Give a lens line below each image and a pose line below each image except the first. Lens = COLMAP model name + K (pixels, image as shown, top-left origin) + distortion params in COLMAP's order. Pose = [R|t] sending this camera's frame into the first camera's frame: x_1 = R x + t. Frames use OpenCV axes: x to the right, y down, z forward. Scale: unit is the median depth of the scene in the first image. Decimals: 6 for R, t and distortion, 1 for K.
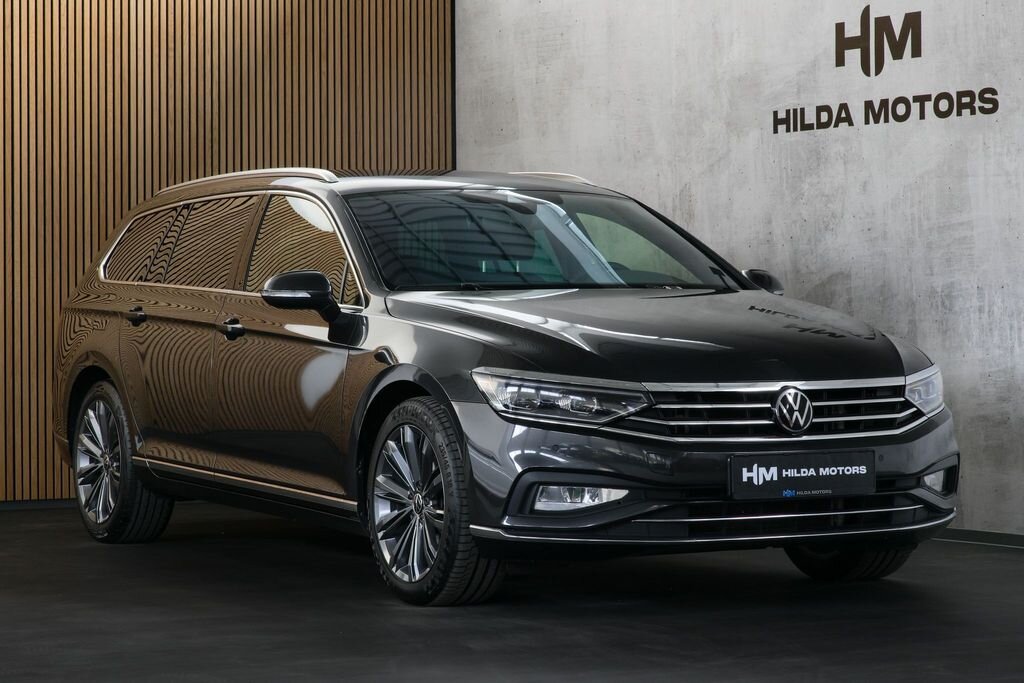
lens RADIAL K [[2843.2, 0, 512.0], [0, 2843.2, 341.5], [0, 0, 1]] dist [-0.084543, 0.856033]
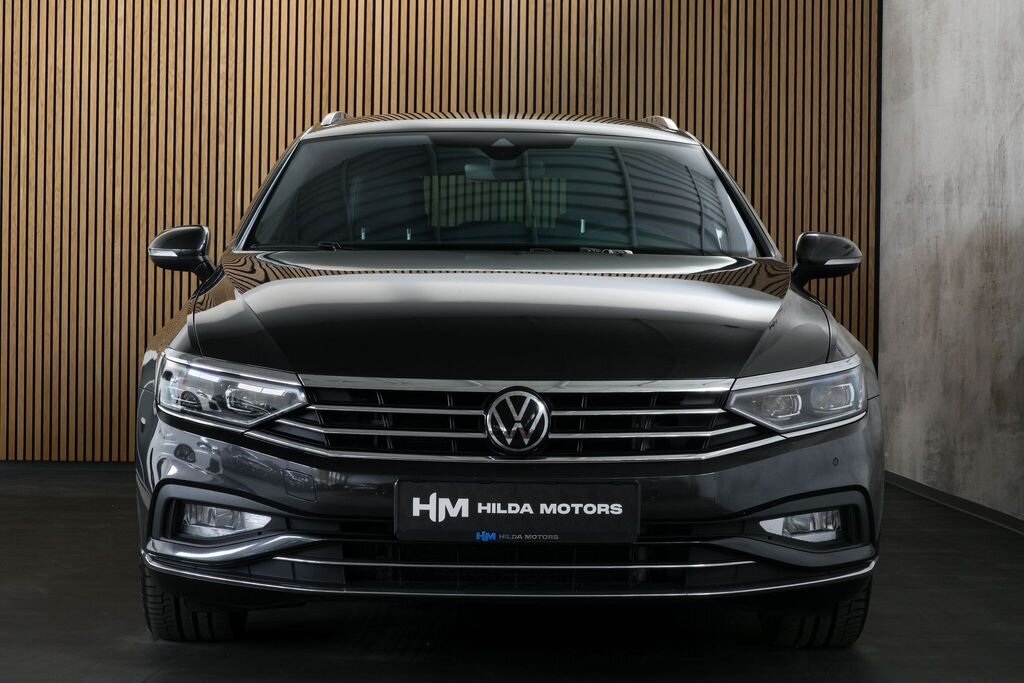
lens RADIAL K [[2316.3, 0, 512.0], [0, 2316.3, 341.5], [0, 0, 1]] dist [-0.680594, 7.501286]
pose [[0.887801, 0.031086, -0.459176, 0.285621], [-0.024094, 0.999487, 0.021080, -0.006208], [0.459596, -0.007652, 0.888095, 0.377967]]
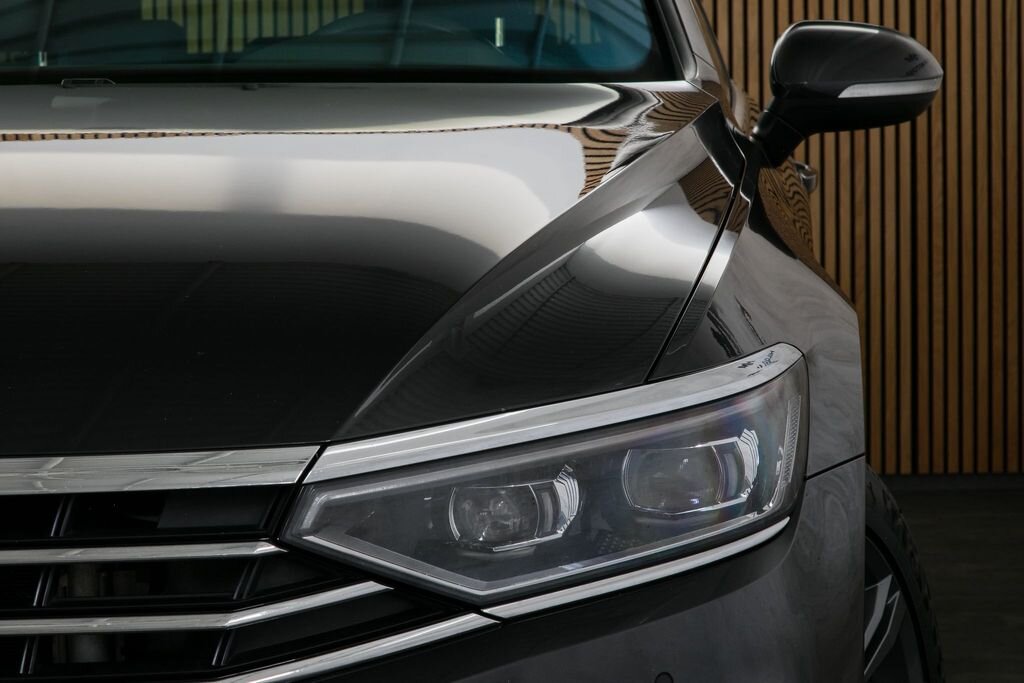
lens RADIAL K [[2949.9, 0, 512.0], [0, 2949.9, 341.5], [0, 0, 1]] dist [0.004938, 0.010460]
pose [[0.834995, 0.037044, -0.549009, 0.230547], [-0.002373, 0.997965, 0.063727, -0.009509], [0.550252, -0.051909, 0.833384, 0.655405]]
